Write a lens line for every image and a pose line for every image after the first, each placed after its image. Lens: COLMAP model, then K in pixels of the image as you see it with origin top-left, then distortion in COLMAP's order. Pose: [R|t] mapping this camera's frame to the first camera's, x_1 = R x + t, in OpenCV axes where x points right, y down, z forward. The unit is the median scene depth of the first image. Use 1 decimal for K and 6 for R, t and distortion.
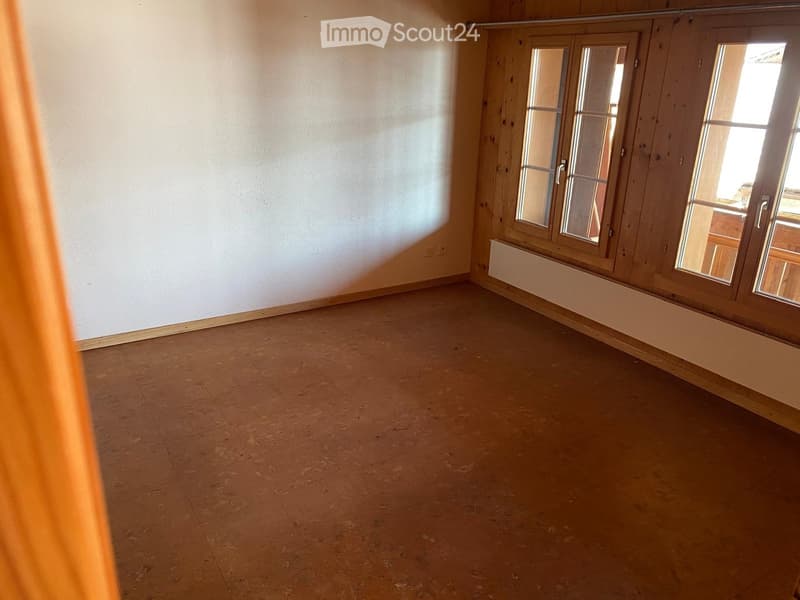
lens RADIAL K [[596.4, 0, 400.0], [0, 596.4, 300.0], [0, 0, 1]] dist [0.003713, -0.000309]
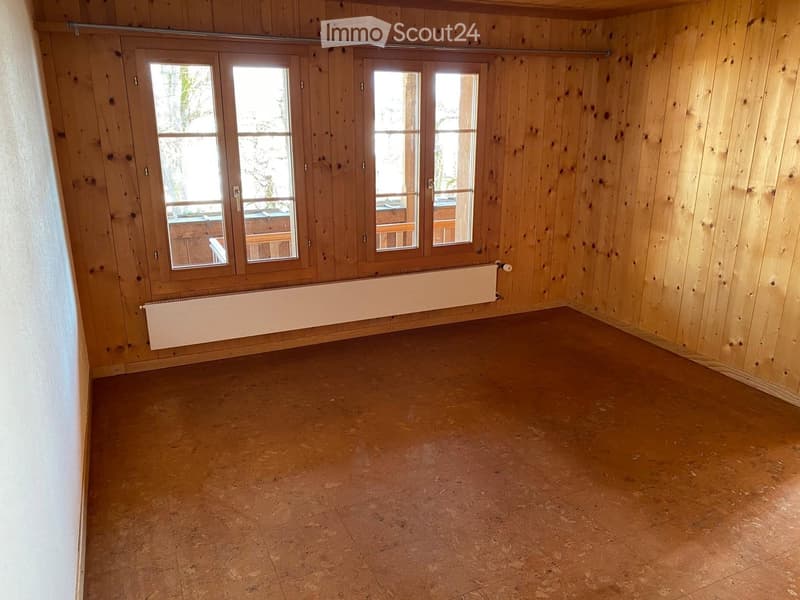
lens RADIAL K [[615.1, 0, 399.6], [0, 615.1, 301.8], [0, 0, 1]] dist [0.054912, -0.081249]
pose [[0.141882, -0.337304, 0.930642, -0.658970], [0.343684, 0.898454, 0.273241, -0.255865], [-0.928305, 0.281079, 0.243400, 0.599155]]
